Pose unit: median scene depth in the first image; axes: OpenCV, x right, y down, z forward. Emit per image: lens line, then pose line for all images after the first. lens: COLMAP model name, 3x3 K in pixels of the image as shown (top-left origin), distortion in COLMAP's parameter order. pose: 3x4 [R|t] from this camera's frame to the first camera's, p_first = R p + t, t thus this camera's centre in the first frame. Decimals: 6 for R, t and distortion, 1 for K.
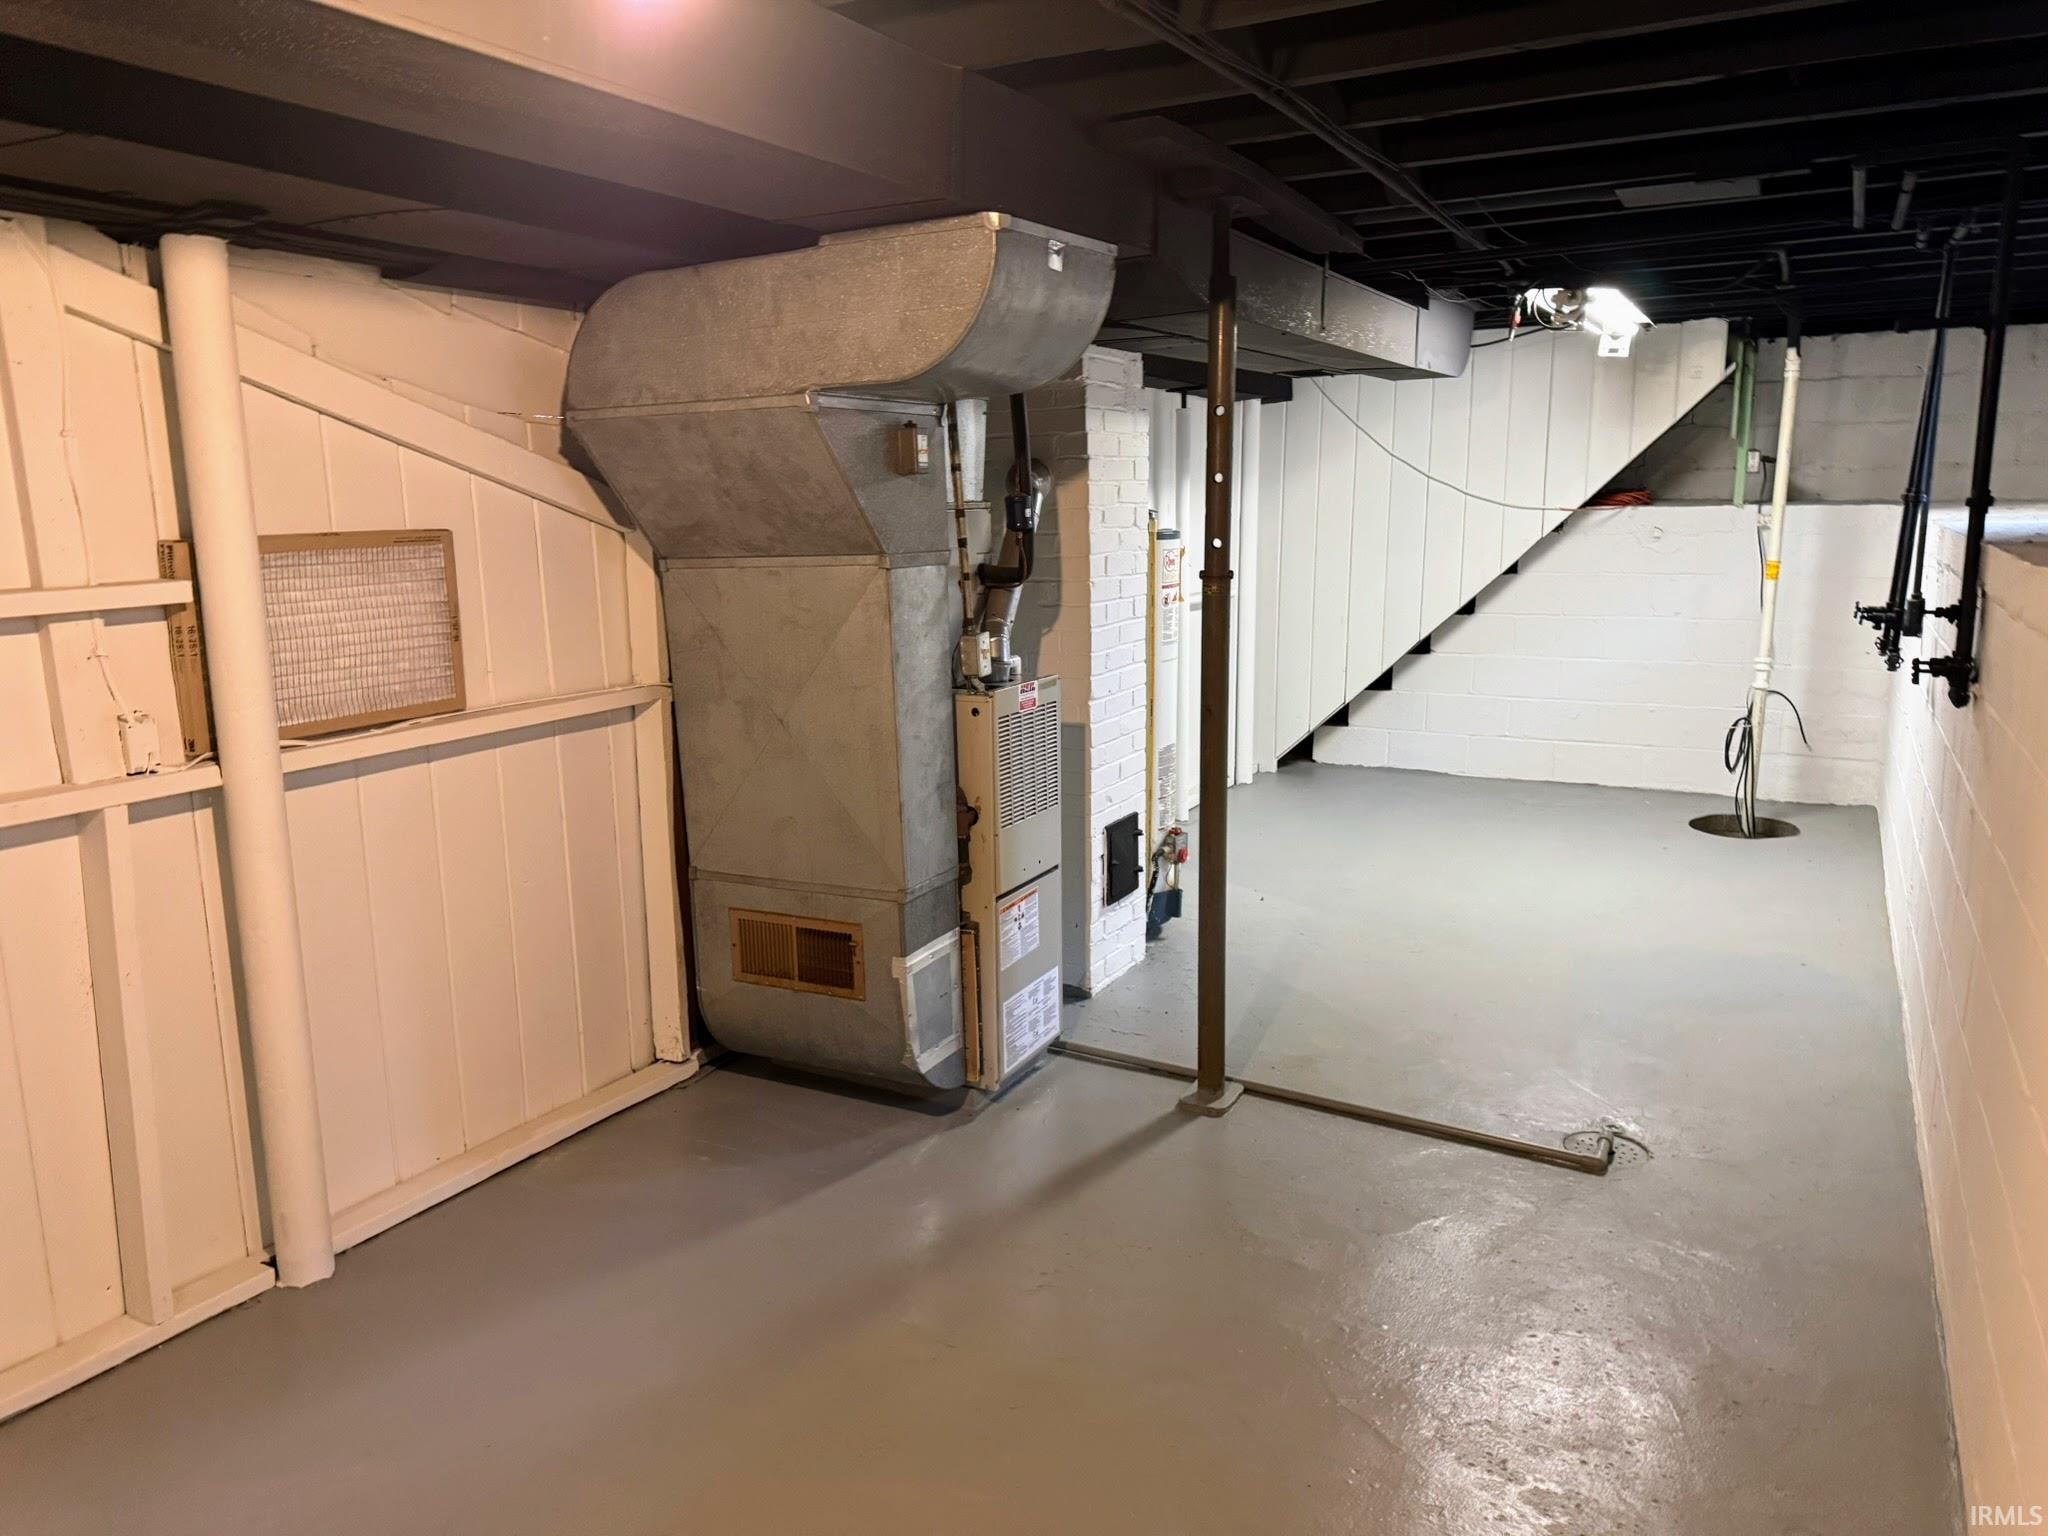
lens RADIAL K [[1443.4, 0, 1023.4], [0, 1443.4, 768.9], [0, 0, 1]] dist [0.018550, -0.017993]
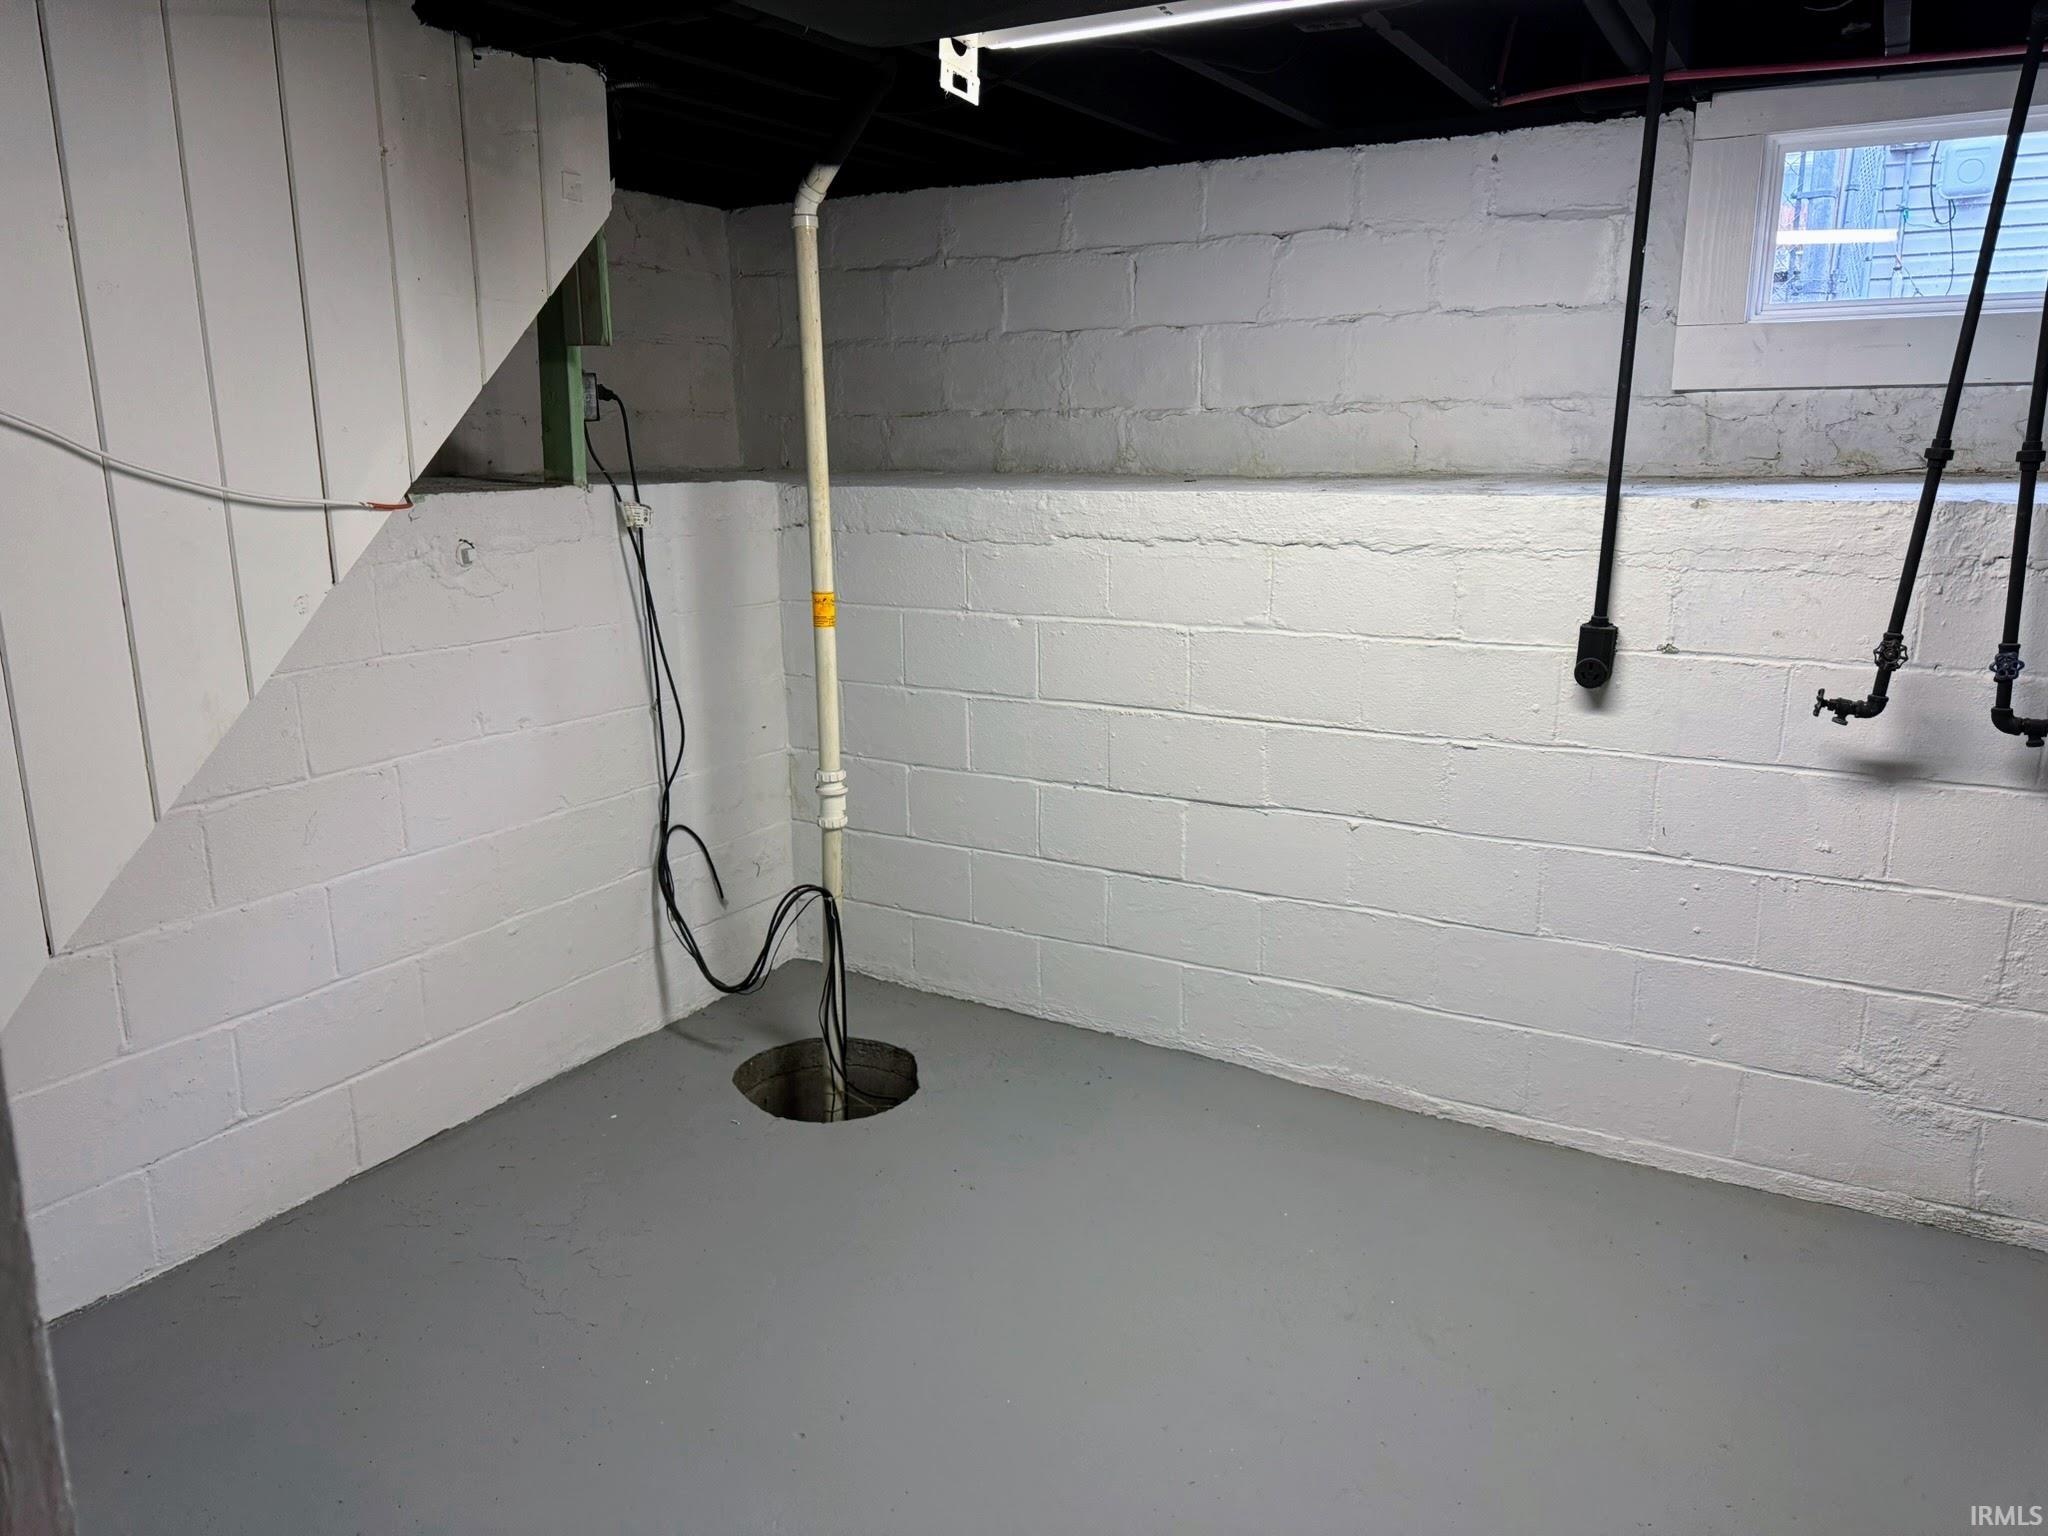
lens RADIAL K [[1443.4, 0, 1023.8], [0, 1443.4, 768.4], [0, 0, 1]] dist [0.018550, -0.017993]
pose [[0.027878, -0.214509, 0.976324, -0.001780], [0.196888, 0.958749, 0.205026, -0.164623], [-0.980030, 0.186510, 0.068962, 0.856257]]
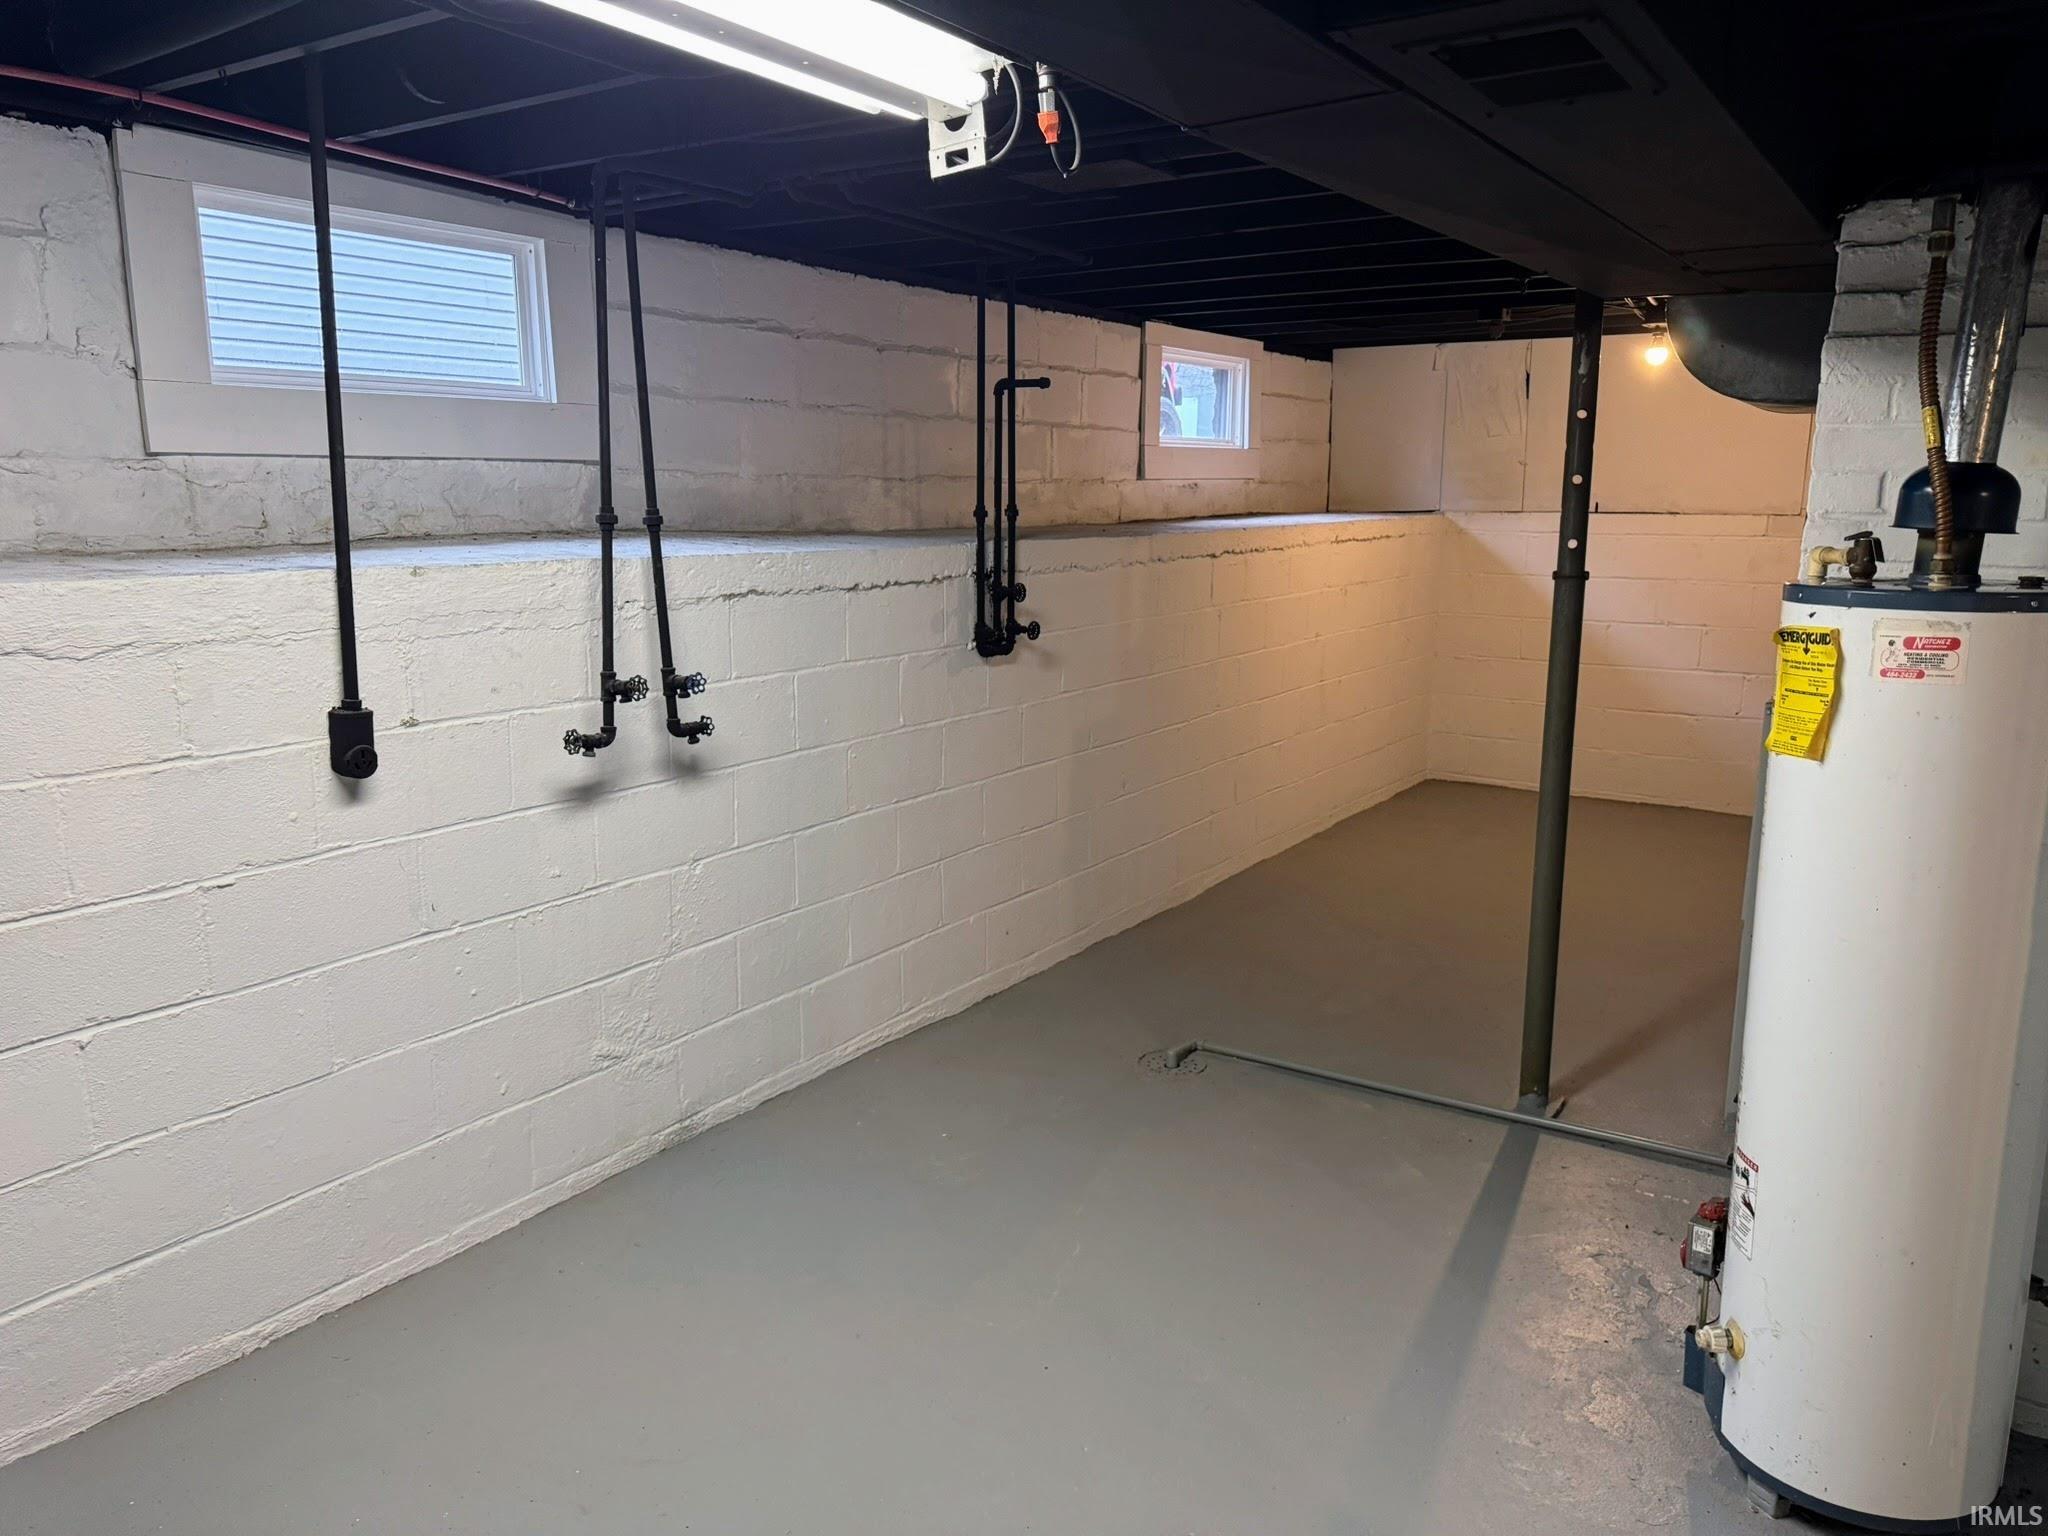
lens RADIAL K [[1443.4, 0, 1026.8], [0, 1443.4, 770.8], [0, 0, 1]] dist [0.018550, -0.017993]
pose [[-0.995329, -0.005435, 0.096387, 0.216188], [0.030548, 0.929382, 0.367854, -0.206993], [-0.091579, 0.369080, -0.924875, 1.064667]]
